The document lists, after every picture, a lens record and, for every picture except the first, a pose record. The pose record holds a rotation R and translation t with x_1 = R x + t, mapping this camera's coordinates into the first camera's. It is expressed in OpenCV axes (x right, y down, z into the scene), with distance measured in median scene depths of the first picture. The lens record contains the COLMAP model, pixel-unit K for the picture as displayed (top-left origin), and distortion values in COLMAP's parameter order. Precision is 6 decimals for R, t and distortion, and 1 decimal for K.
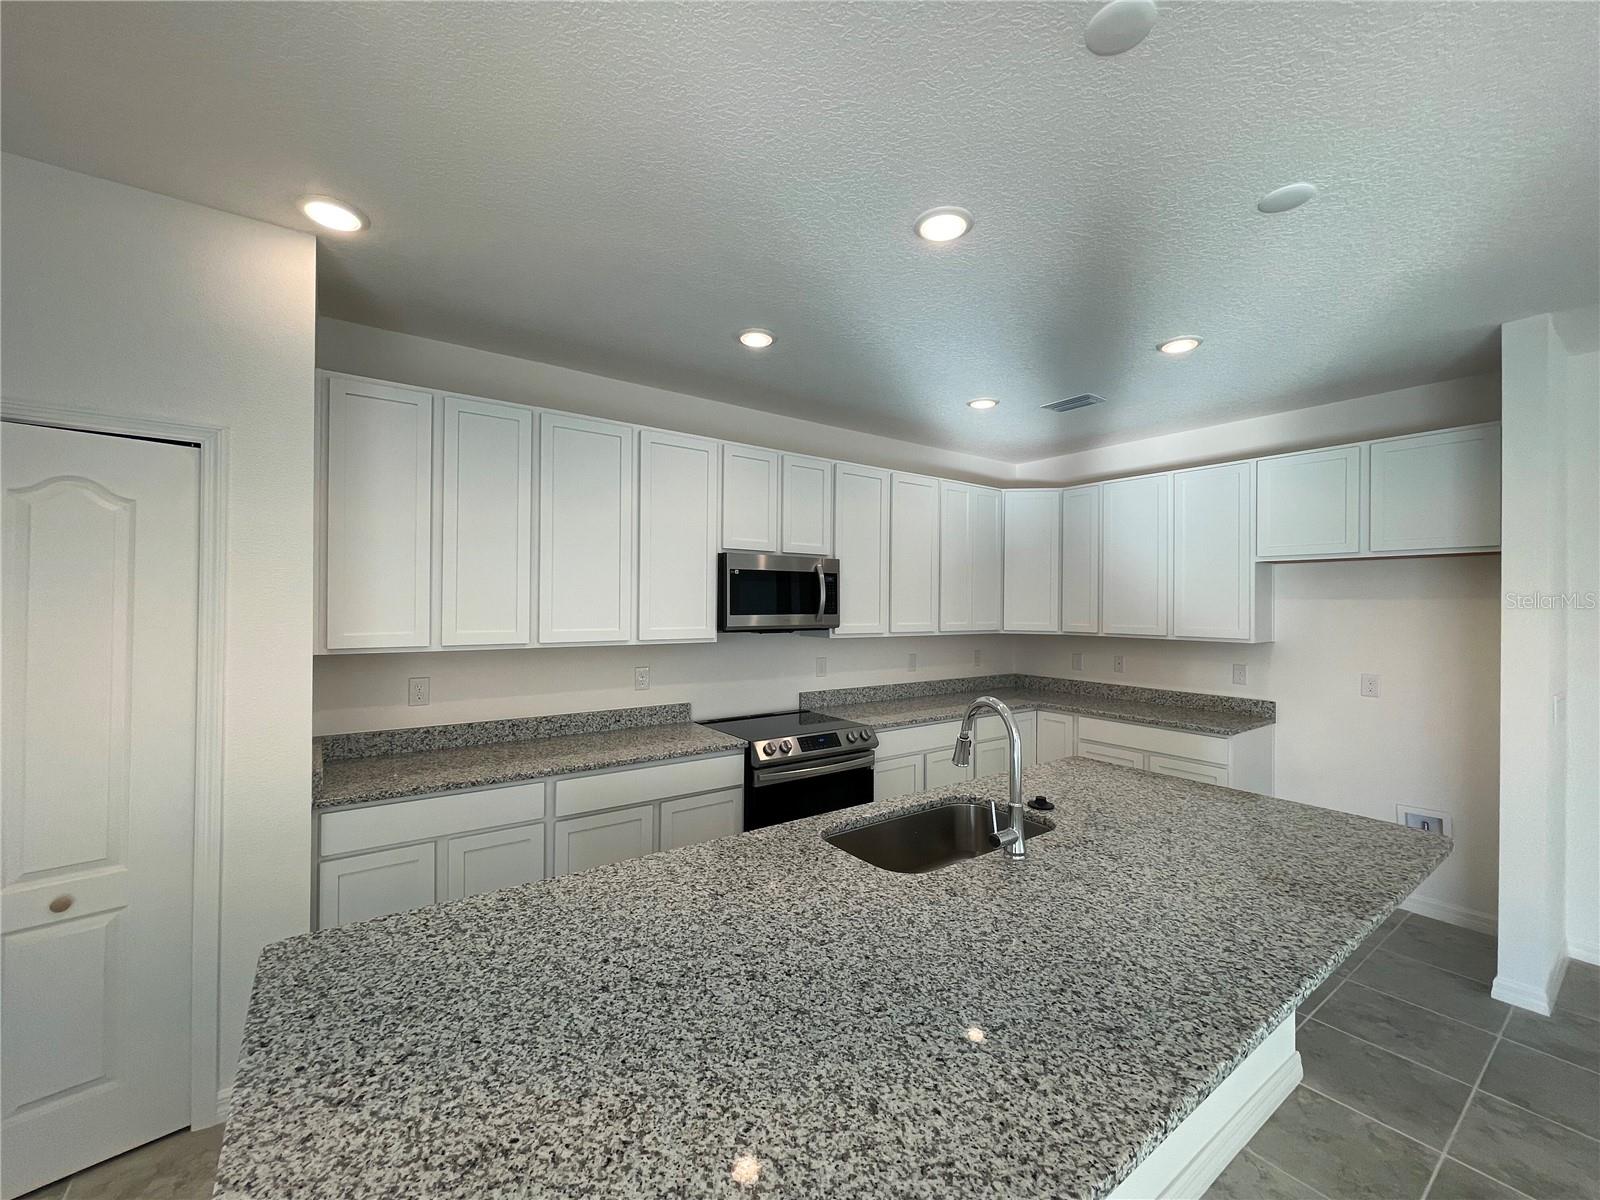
lens RADIAL K [[647.6, 0, 800.3], [0, 647.6, 602.4], [0, 0, 1]] dist [-0.002632, 0.000180]
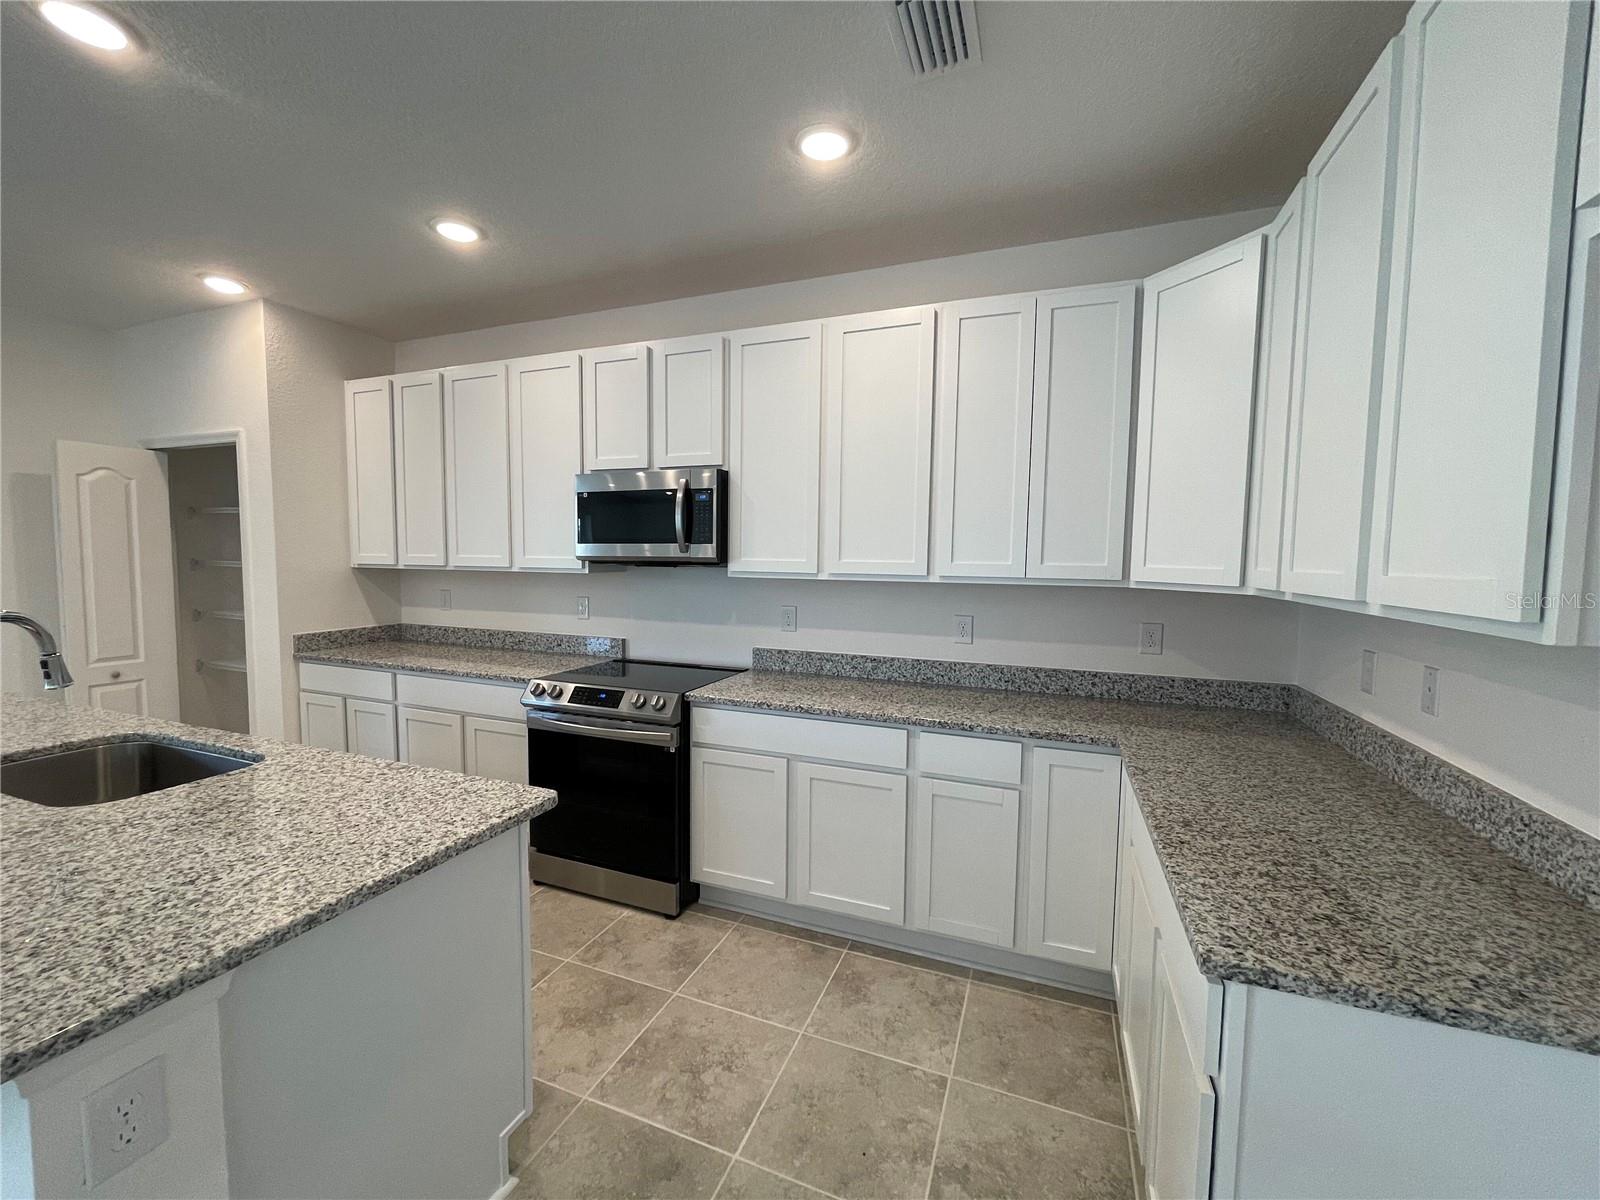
lens RADIAL K [[647.6, 0, 799.8], [0, 647.6, 599.4], [0, 0, 1]] dist [-0.002632, 0.000180]
pose [[0.543925, 0.054651, -0.837352, 0.771864], [-0.008039, 0.998171, 0.059925, 0.038946], [0.839095, -0.025863, 0.543369, 0.710383]]
